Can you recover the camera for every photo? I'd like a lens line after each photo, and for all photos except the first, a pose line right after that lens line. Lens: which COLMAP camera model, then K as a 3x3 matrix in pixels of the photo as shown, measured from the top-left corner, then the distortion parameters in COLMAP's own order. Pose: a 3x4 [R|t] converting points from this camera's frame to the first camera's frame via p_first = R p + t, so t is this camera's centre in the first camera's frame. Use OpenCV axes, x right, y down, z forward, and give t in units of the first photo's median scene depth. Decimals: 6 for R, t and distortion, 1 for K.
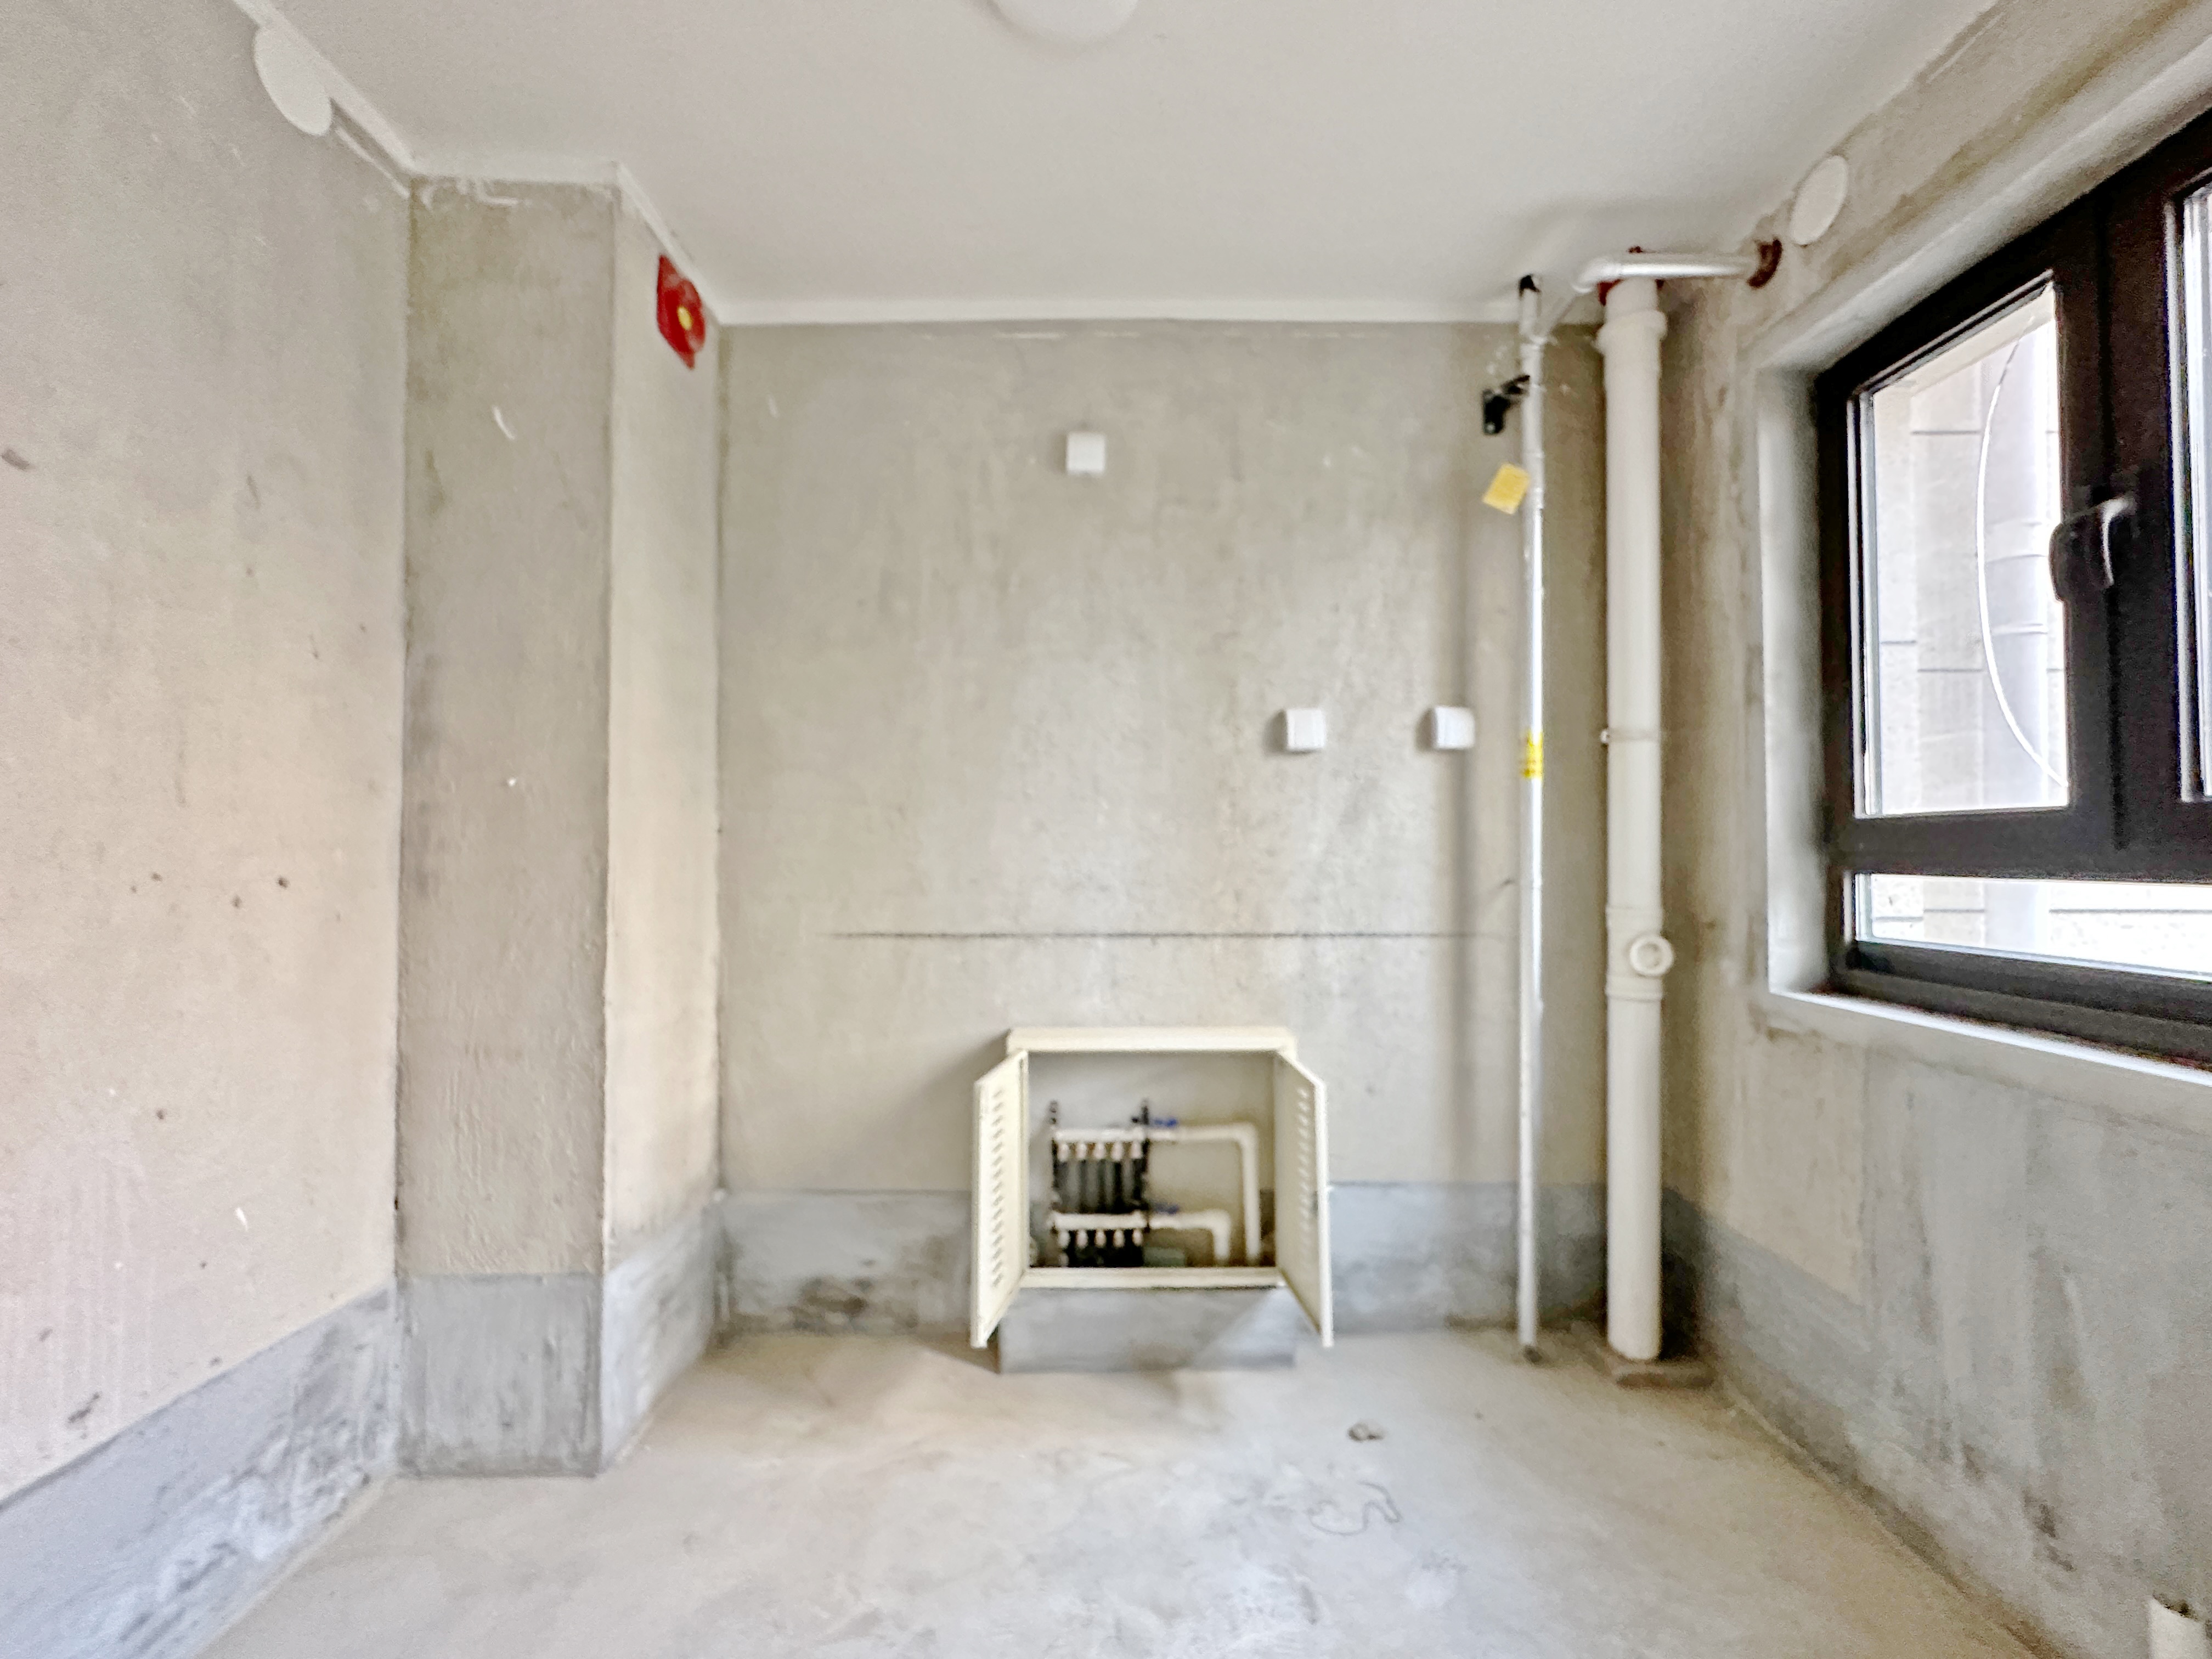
lens RADIAL K [[905.0, 0, 1106.0], [0, 905.0, 829.5], [0, 0, 1]] dist [-0.019237, 0.007027]
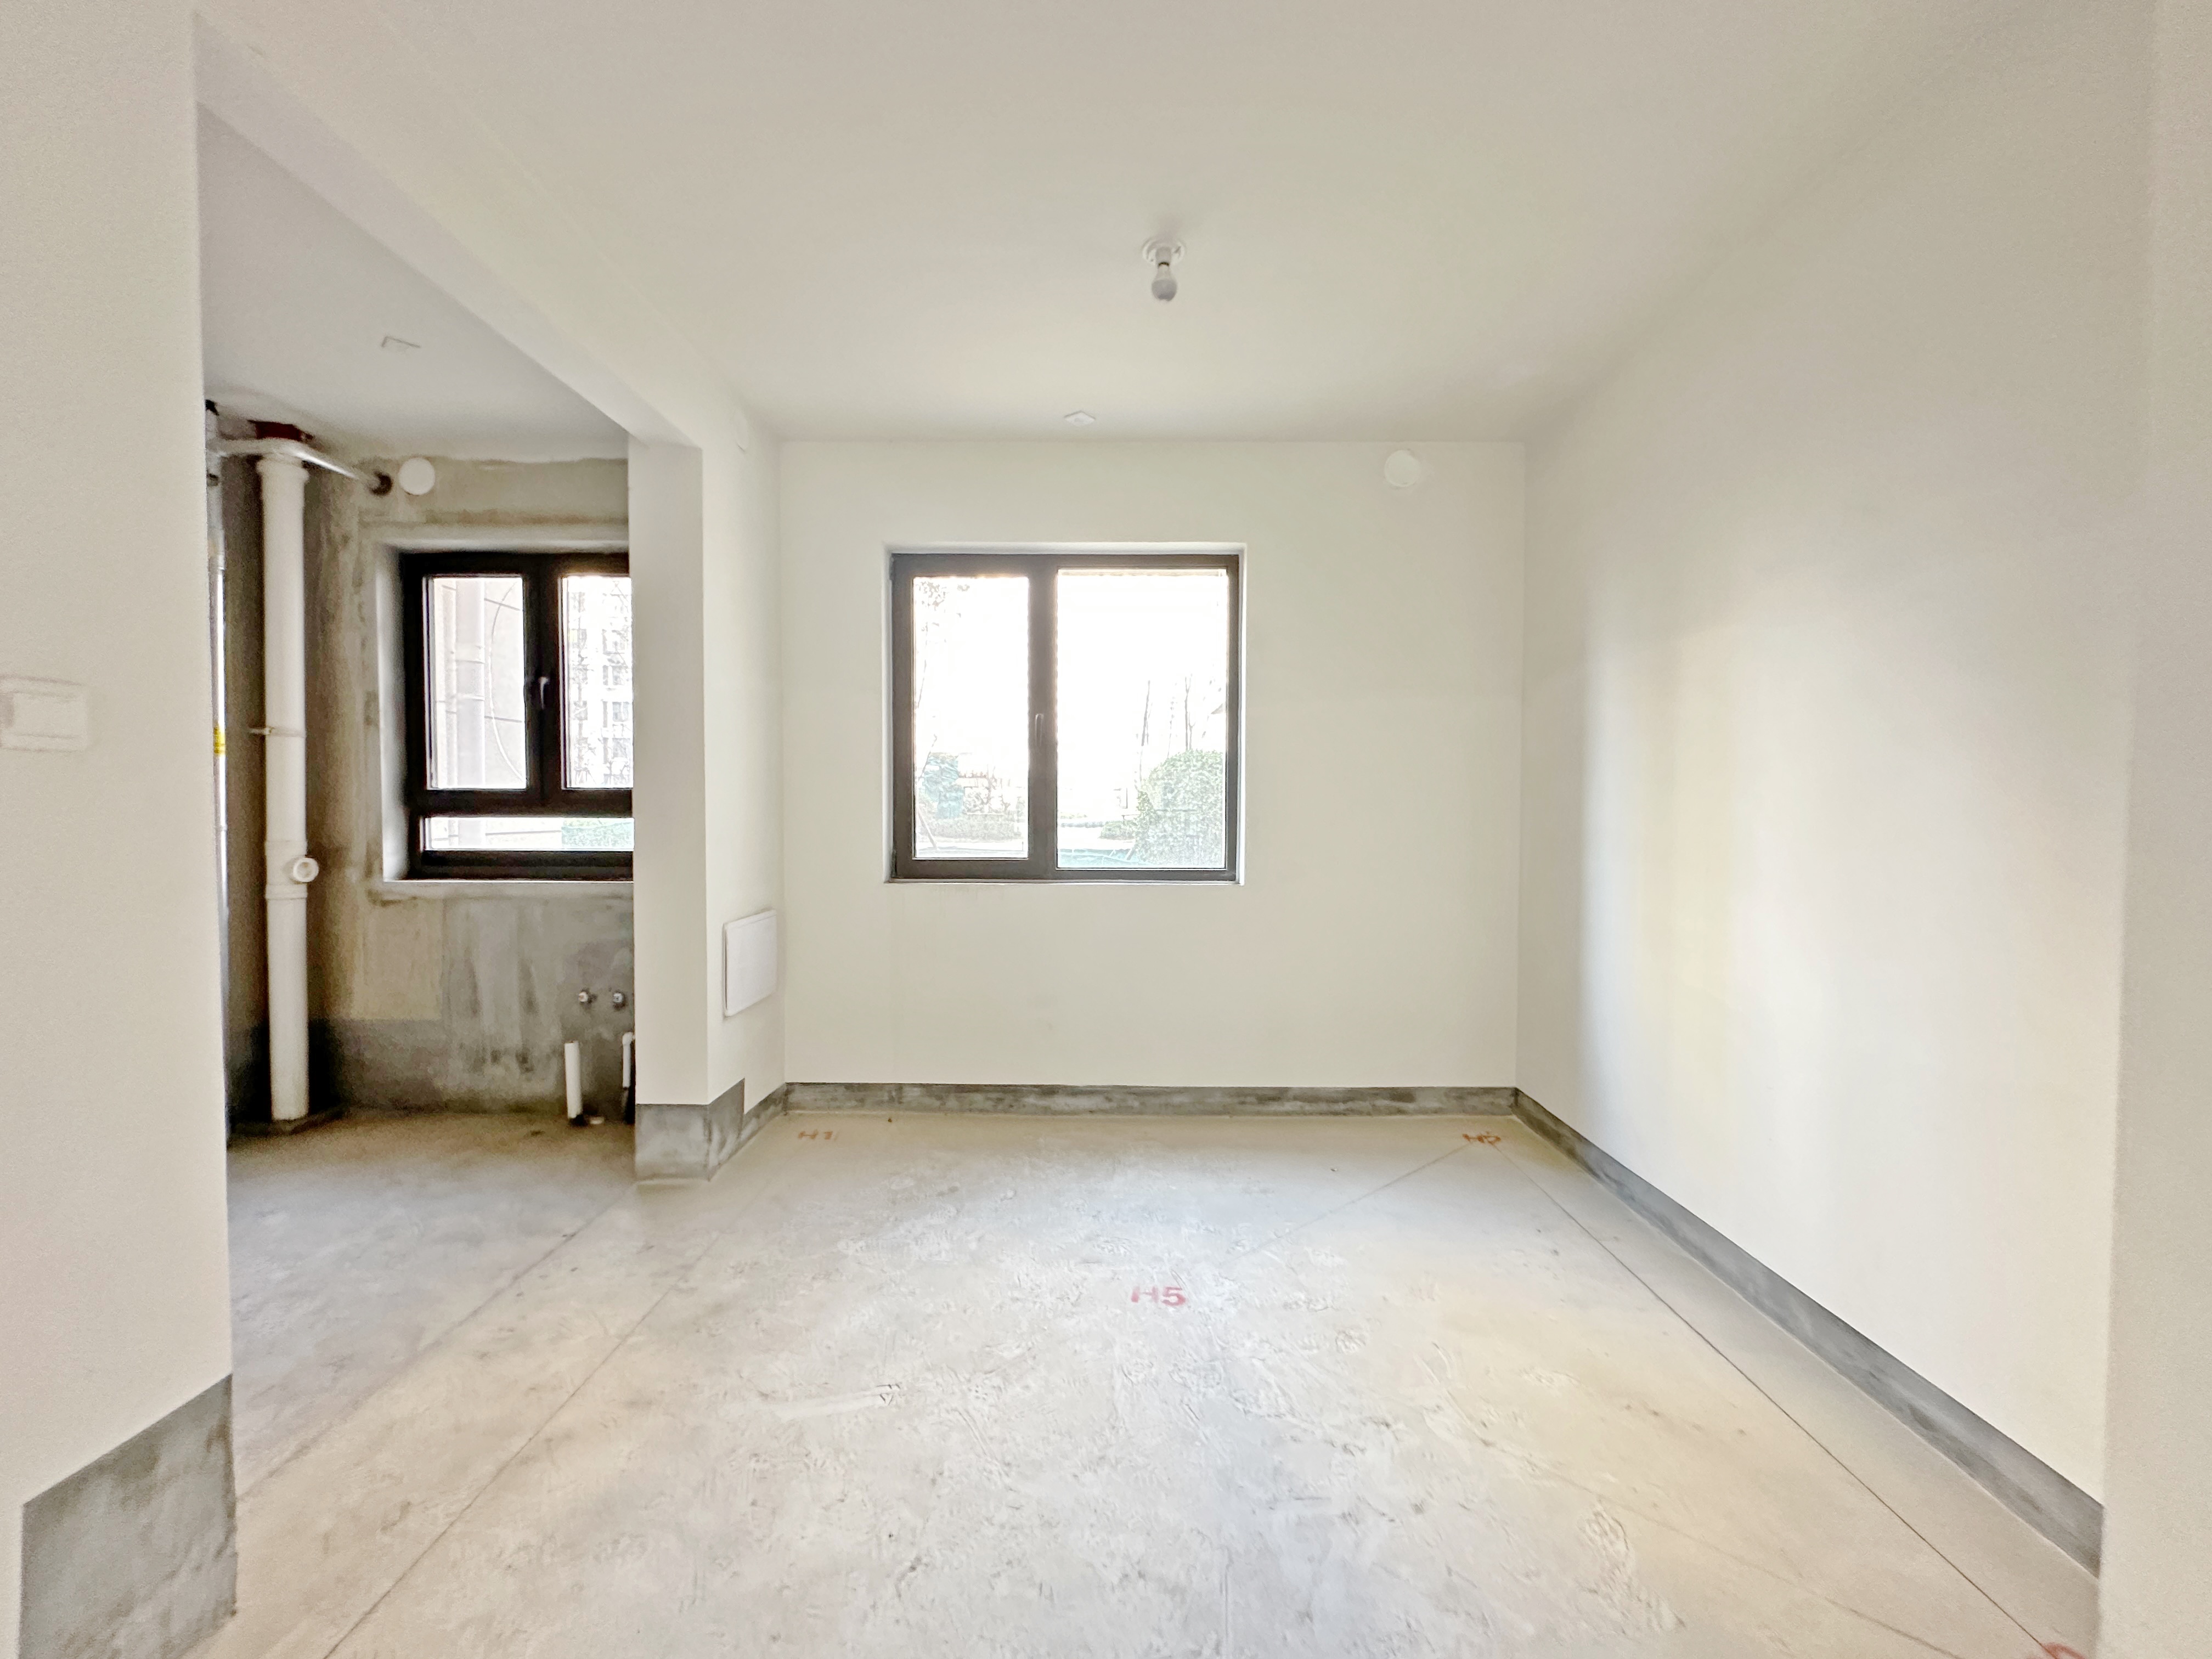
lens RADIAL K [[889.2, 0, 1108.7], [0, 889.2, 840.0], [0, 0, 1]] dist [0.000351, 0.000035]
pose [[0.018092, -0.042221, 0.998944, -1.082292], [-0.028860, 0.998670, 0.042732, -0.027945], [-0.999420, -0.029603, 0.016849, -0.539332]]
